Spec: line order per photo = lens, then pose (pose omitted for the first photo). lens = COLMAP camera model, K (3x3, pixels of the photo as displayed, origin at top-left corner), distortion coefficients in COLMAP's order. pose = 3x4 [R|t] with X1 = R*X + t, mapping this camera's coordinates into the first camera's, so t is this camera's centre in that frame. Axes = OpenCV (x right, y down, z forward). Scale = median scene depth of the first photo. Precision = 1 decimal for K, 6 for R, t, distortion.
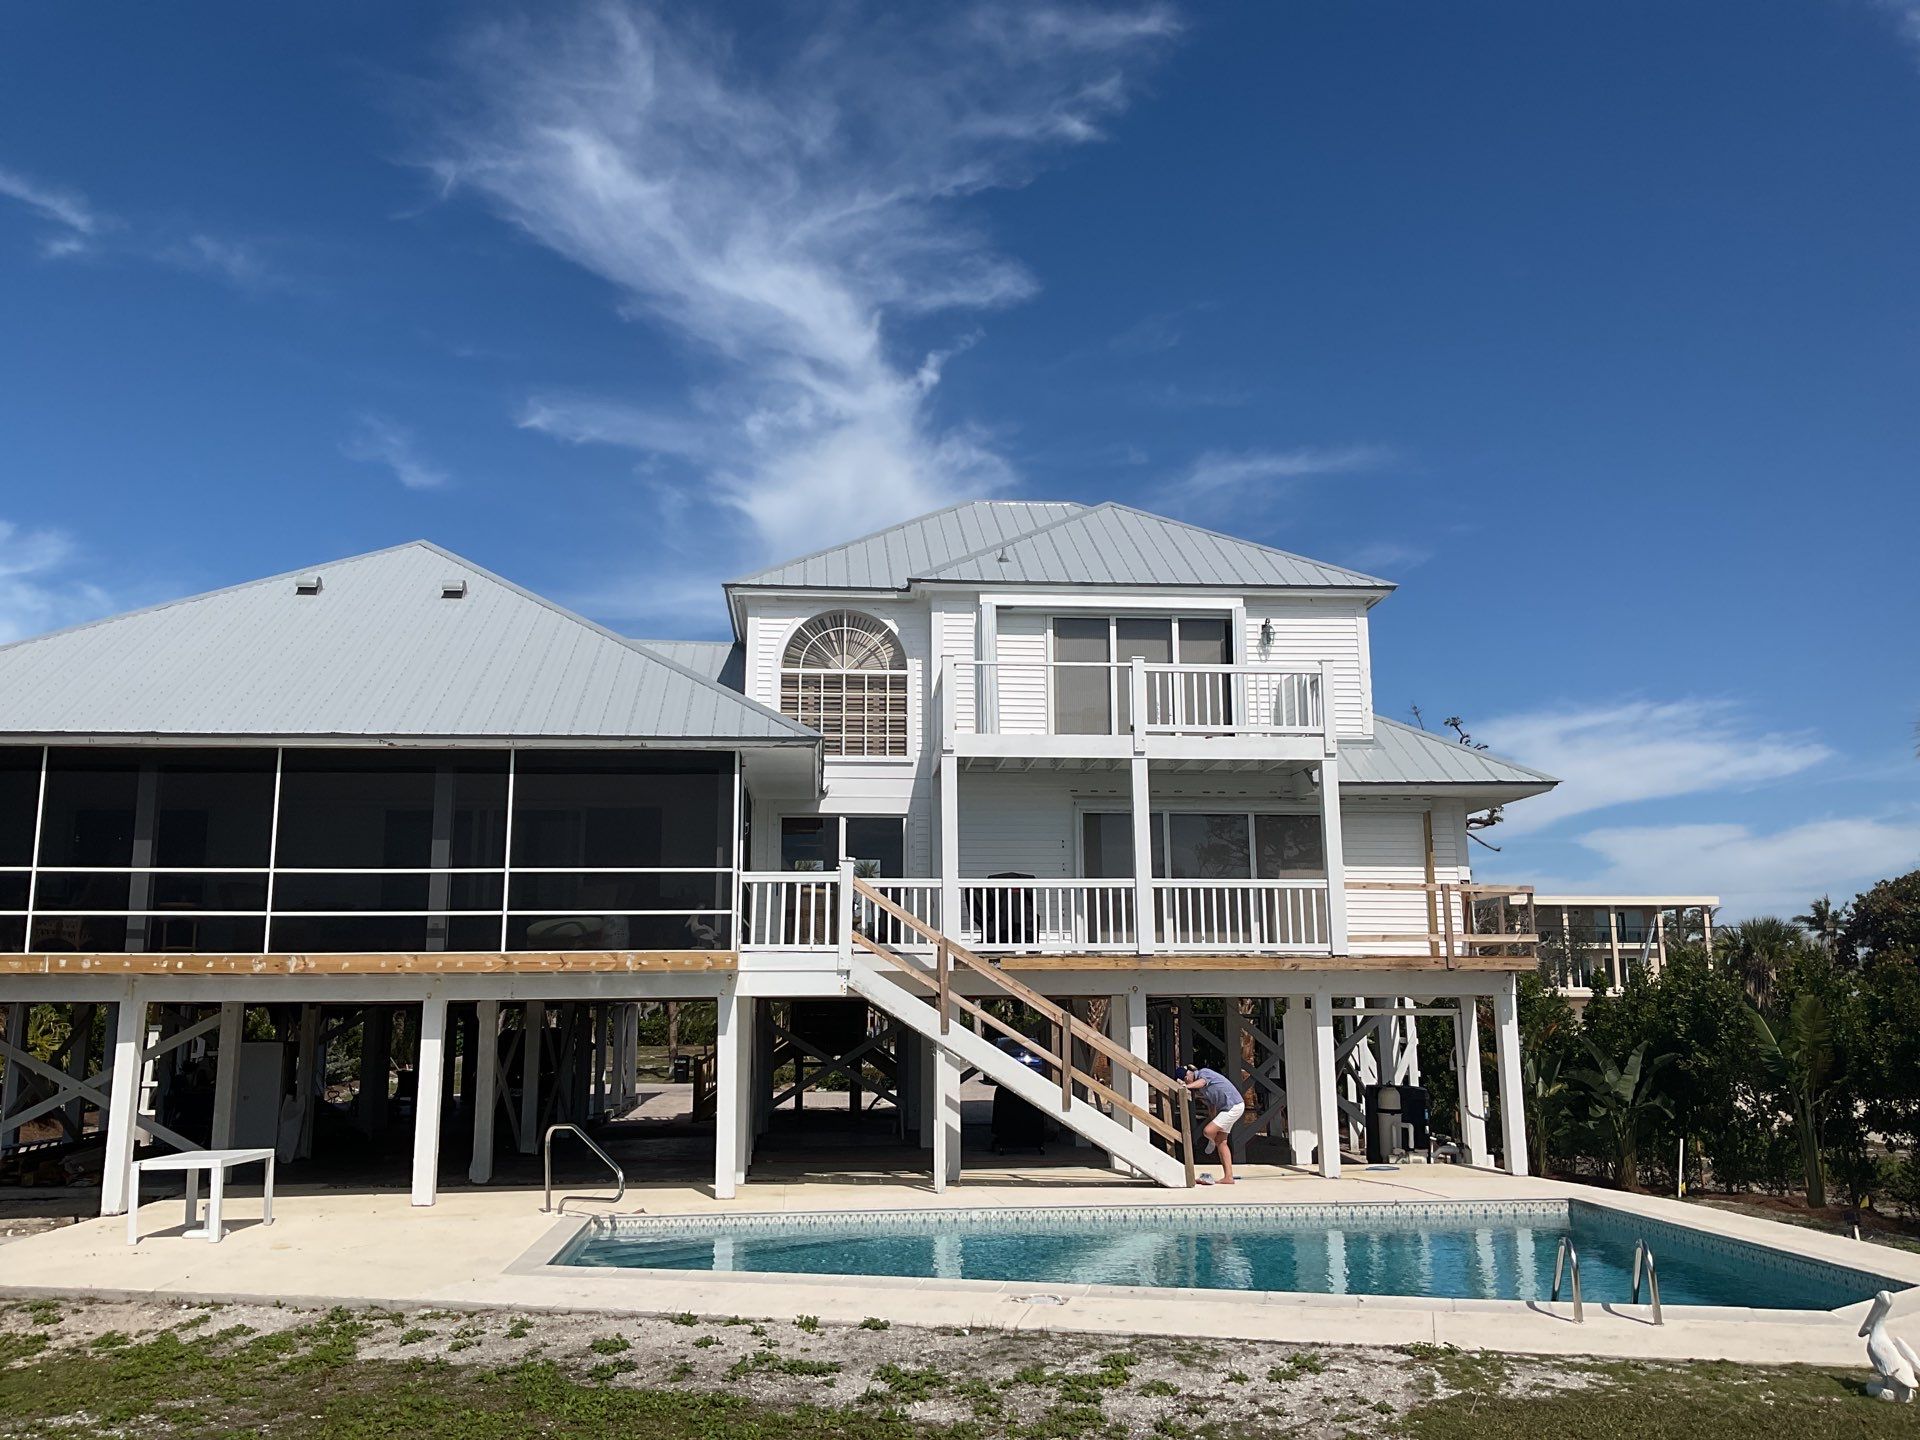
lens RADIAL K [[1583.1, 0, 957.6], [0, 1583.1, 713.5], [0, 0, 1]] dist [0.116183, -0.253603]
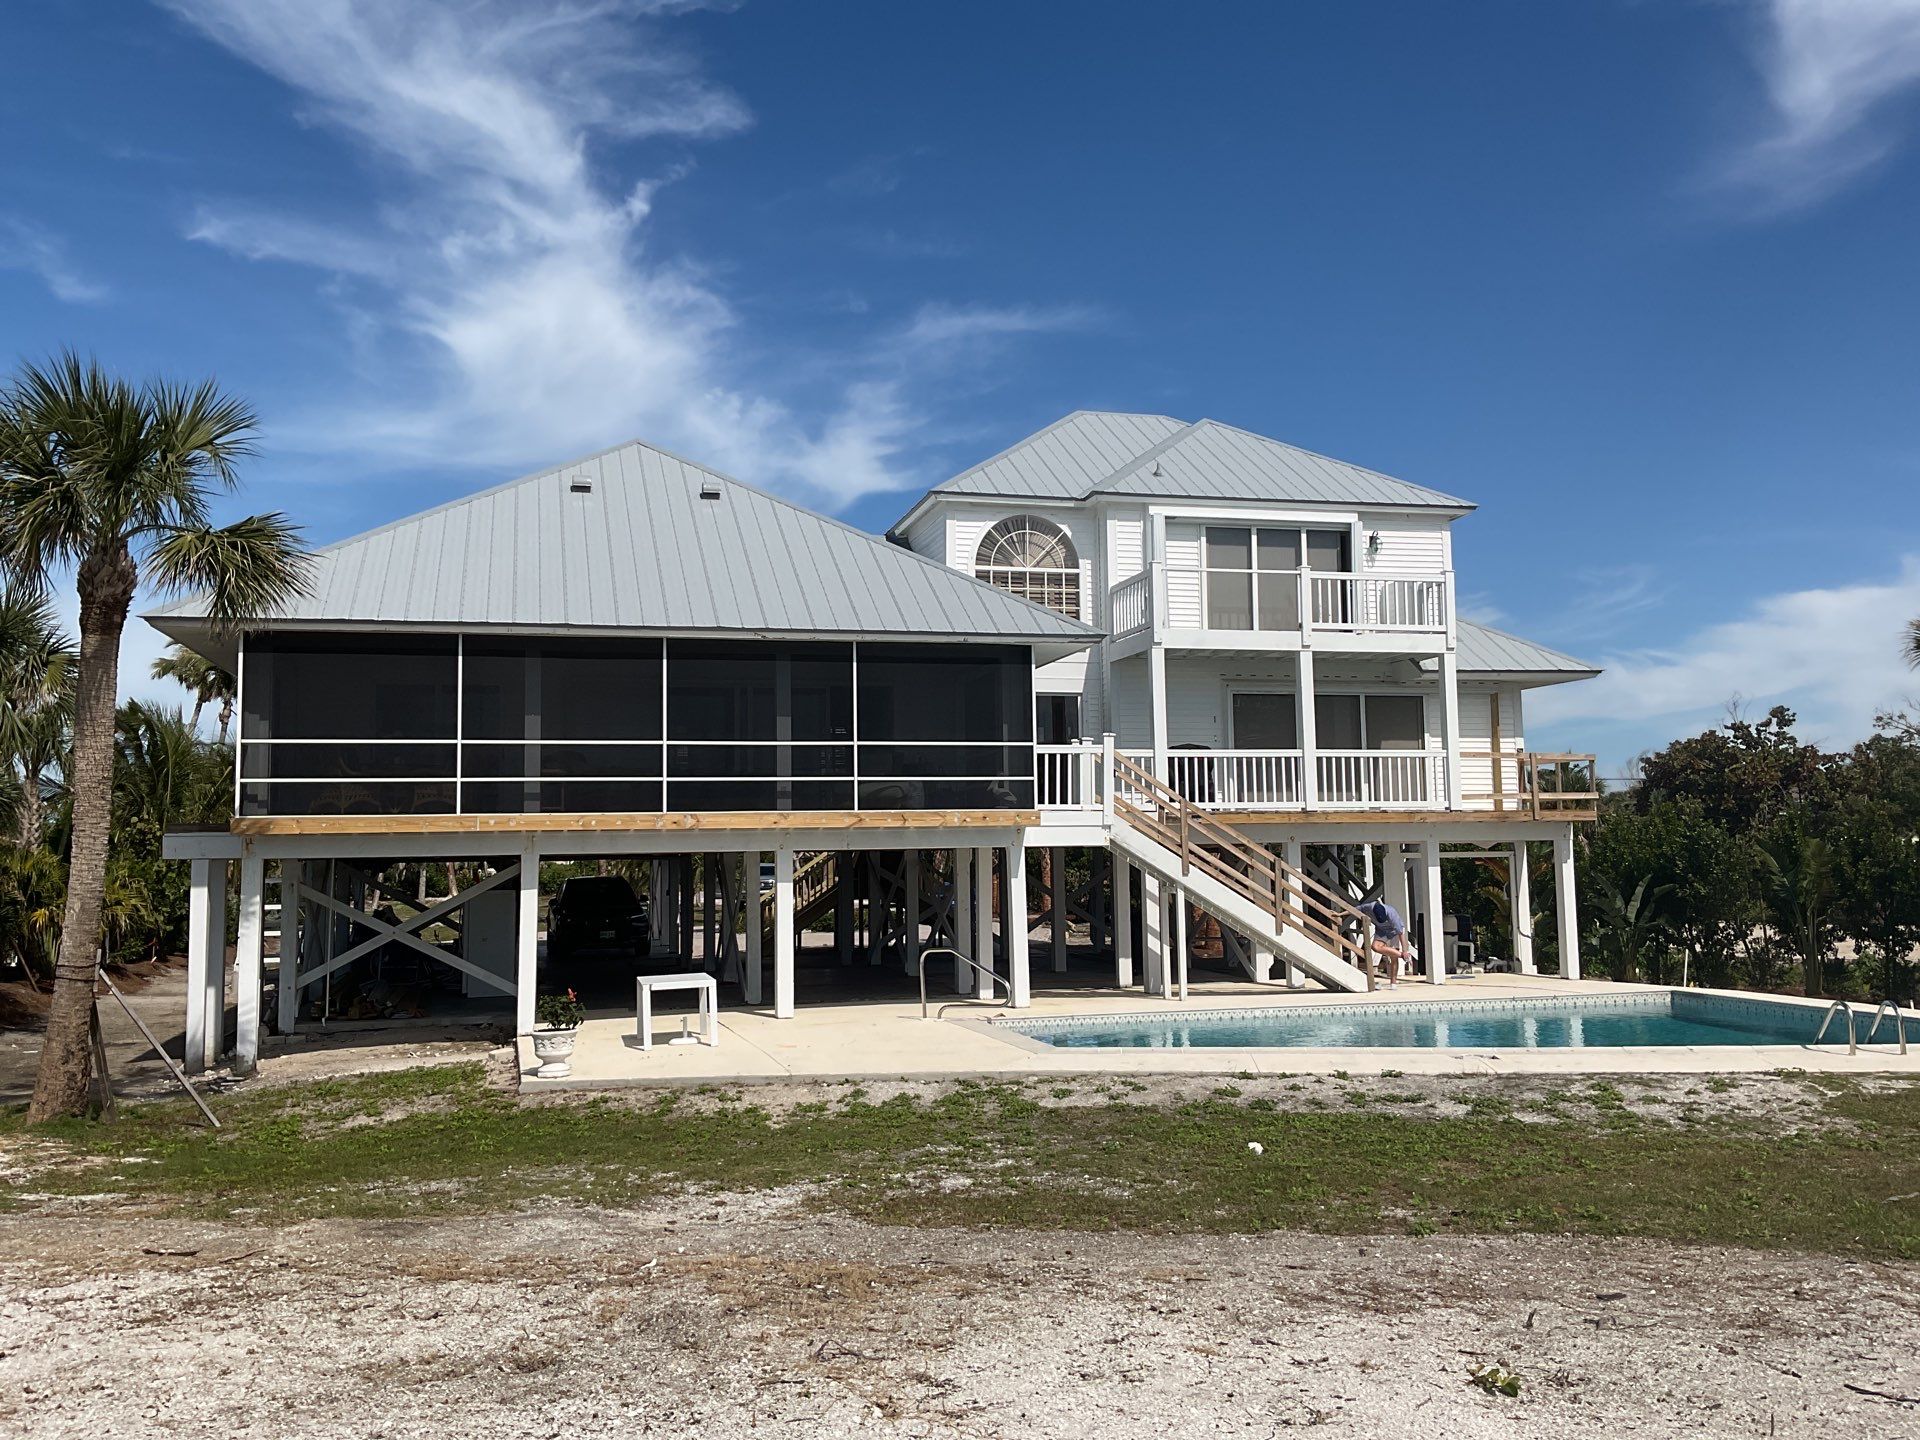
lens RADIAL K [[1583.1, 0, 957.6], [0, 1583.1, 713.5], [0, 0, 1]] dist [0.116183, -0.253603]
pose [[0.985758, 0.005129, 0.168094, -0.332529], [-0.020703, 0.995633, 0.091029, -0.027470], [-0.166893, -0.093212, 0.981559, -0.143599]]
